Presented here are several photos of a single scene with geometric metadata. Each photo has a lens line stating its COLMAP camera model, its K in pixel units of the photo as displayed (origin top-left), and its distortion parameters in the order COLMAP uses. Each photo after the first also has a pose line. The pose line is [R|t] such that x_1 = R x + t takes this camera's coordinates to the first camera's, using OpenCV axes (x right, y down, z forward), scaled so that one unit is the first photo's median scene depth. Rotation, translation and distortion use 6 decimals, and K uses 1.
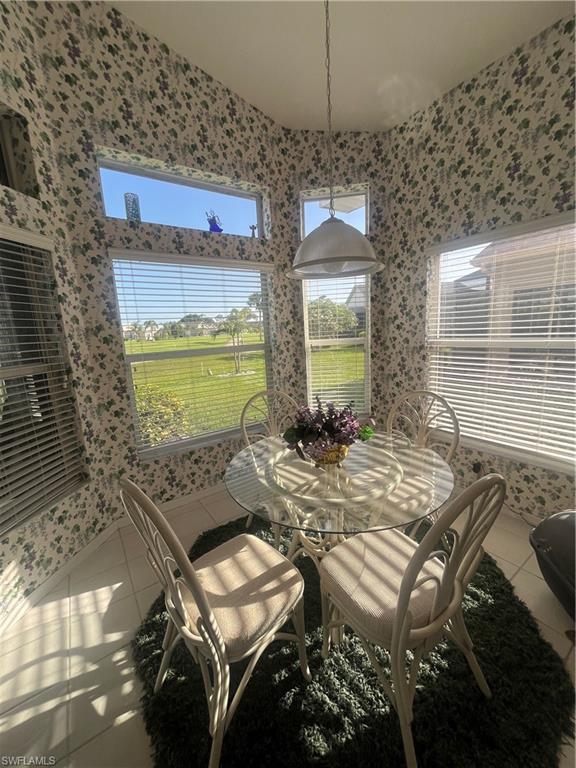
lens RADIAL K [[307.4, 0, 289.2], [0, 307.4, 383.6], [0, 0, 1]] dist [-0.003041, -0.000090]
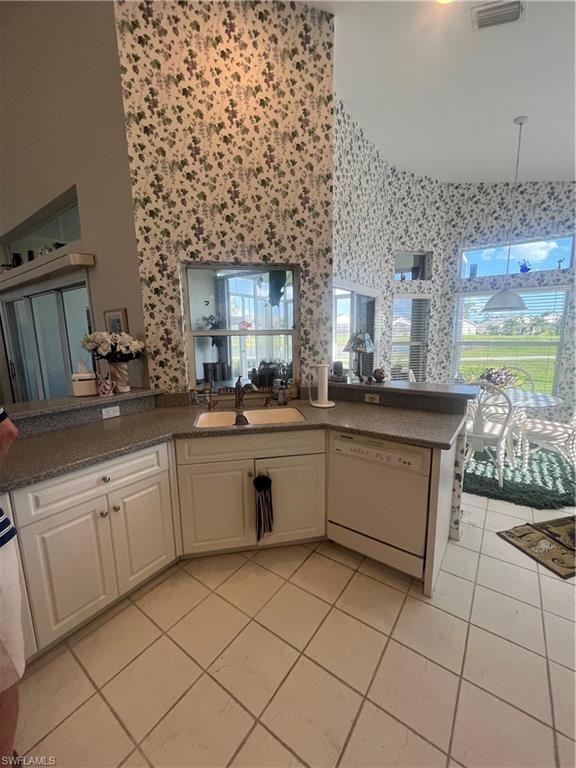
lens RADIAL K [[307.4, 0, 291.9], [0, 307.4, 383.0], [0, 0, 1]] dist [-0.003041, -0.000090]
pose [[0.322073, 0.202130, -0.924885, 1.157076], [-0.168711, 0.973558, 0.154018, 0.050033], [0.931561, 0.106433, 0.347659, -0.770070]]
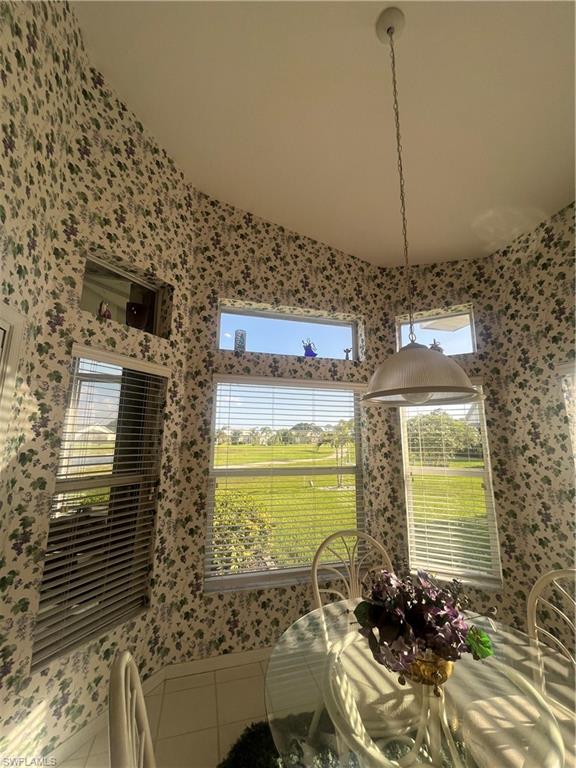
lens RADIAL K [[307.4, 0, 290.4], [0, 307.4, 384.9], [0, 0, 1]] dist [-0.003041, -0.000090]
pose [[0.941545, -0.004854, -0.336851, 0.061351], [-0.110795, 0.939812, -0.323231, -0.059644], [0.318146, 0.341658, 0.884338, 0.085995]]
